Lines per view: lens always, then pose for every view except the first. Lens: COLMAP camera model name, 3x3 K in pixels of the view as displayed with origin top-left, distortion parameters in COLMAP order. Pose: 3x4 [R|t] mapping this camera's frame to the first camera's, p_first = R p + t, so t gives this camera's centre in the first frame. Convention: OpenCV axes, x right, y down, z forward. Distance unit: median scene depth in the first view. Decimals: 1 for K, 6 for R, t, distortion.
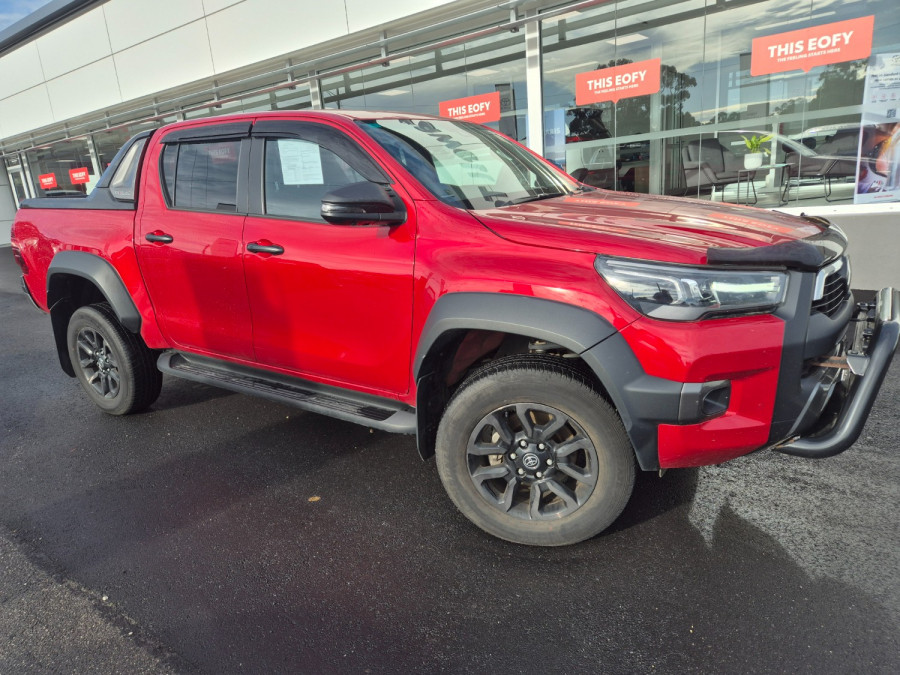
lens RADIAL K [[616.5, 0, 448.4], [0, 616.5, 350.0], [0, 0, 1]] dist [0.071700, -0.055467]
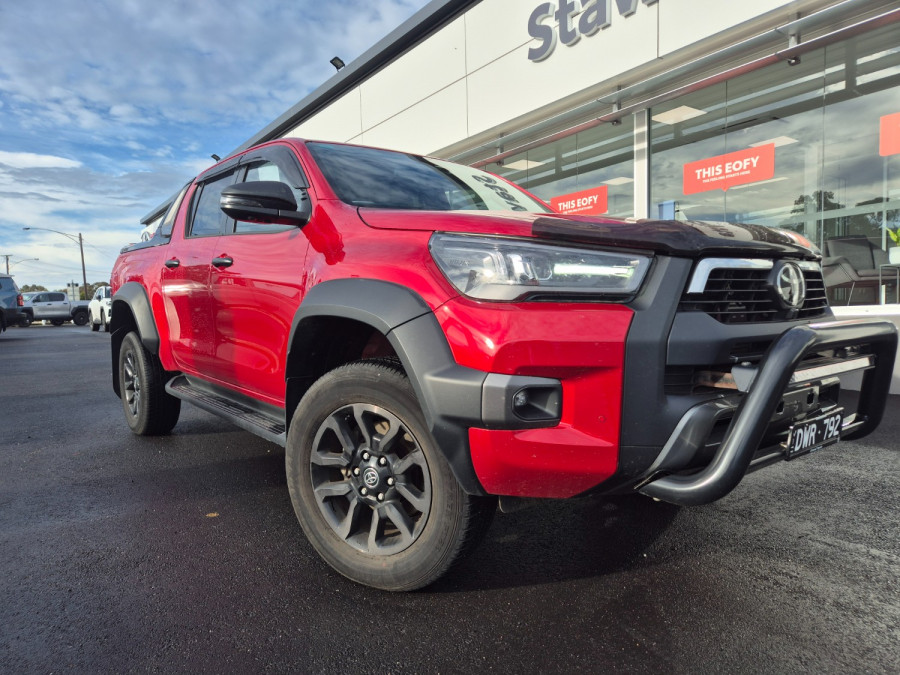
lens RADIAL K [[614.5, 0, 449.8], [0, 614.5, 348.3], [0, 0, 1]] dist [0.072438, -0.049013]
pose [[0.956947, 0.070274, -0.281629, 0.450557], [-0.123092, 0.976936, -0.174482, 0.136345], [0.262872, 0.201637, 0.943526, 0.185056]]
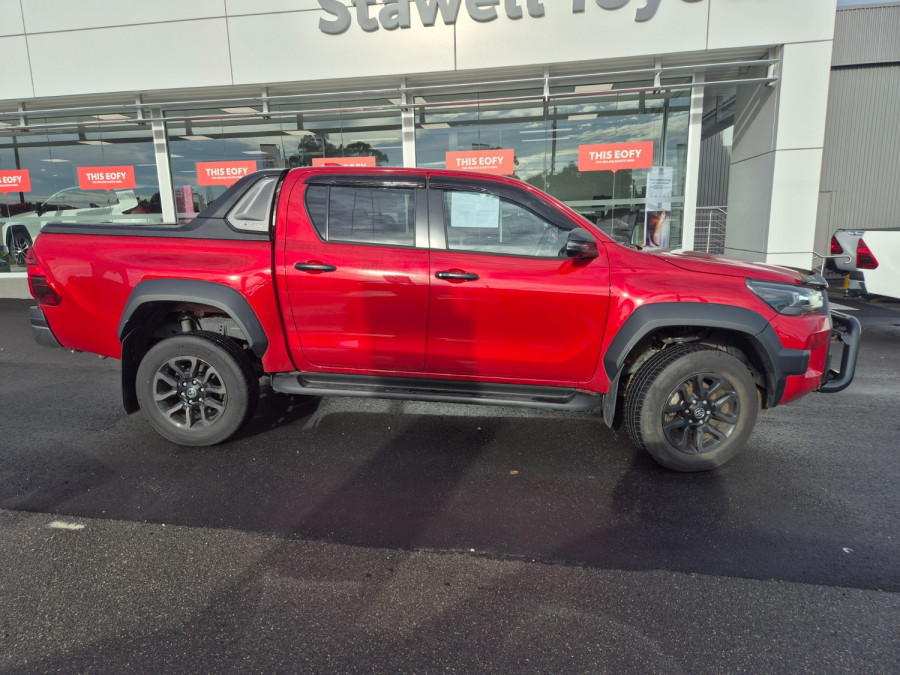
lens RADIAL K [[606.2, 0, 451.4], [0, 606.2, 344.0], [0, 0, 1]] dist [0.079559, -0.062065]
pose [[0.882617, -0.028163, 0.469248, -1.083408], [0.072055, 0.994513, -0.075841, 0.078641], [-0.464538, 0.100751, 0.879803, -0.067758]]
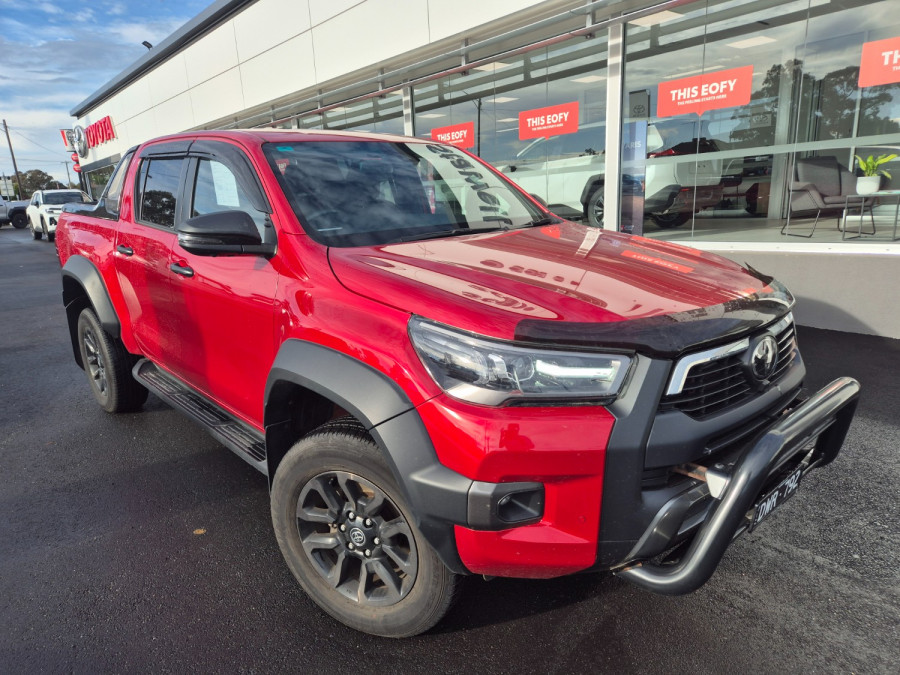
lens RADIAL K [[616.5, 0, 448.4], [0, 616.5, 350.0], [0, 0, 1]] dist [0.071700, -0.055467]
pose [[0.972494, 0.090517, -0.214622, 0.412864], [-0.091393, 0.995798, 0.005860, -0.099352], [0.214250, 0.013916, 0.976680, 0.154565]]
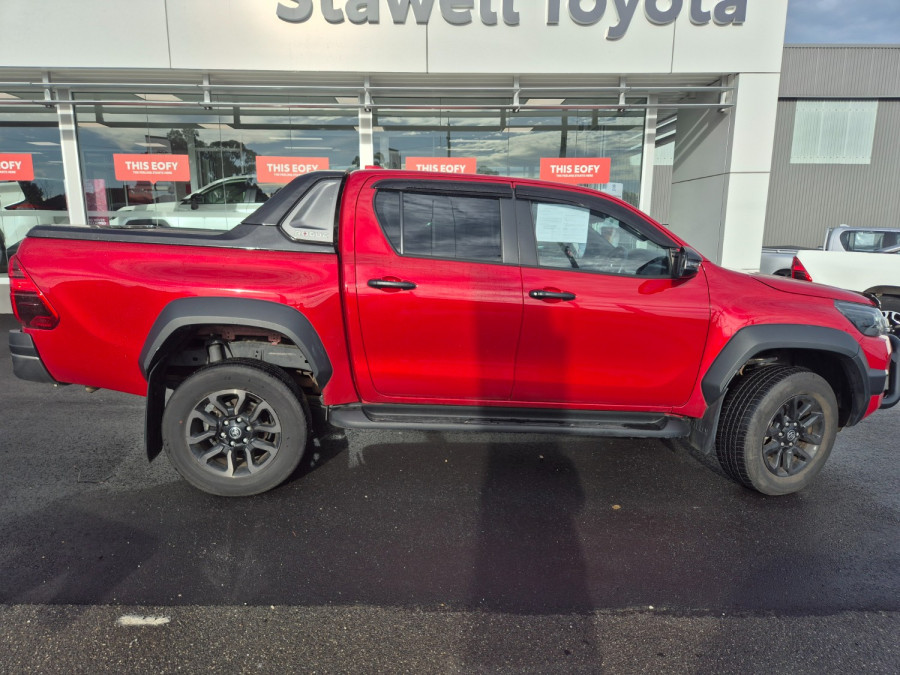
lens RADIAL K [[606.2, 0, 451.4], [0, 606.2, 344.0], [0, 0, 1]] dist [0.079559, -0.062065]
pose [[0.767995, -0.032494, 0.639631, -1.422059], [0.099075, 0.992717, -0.068528, -0.020165], [-0.632746, 0.116001, 0.765622, 0.331817]]
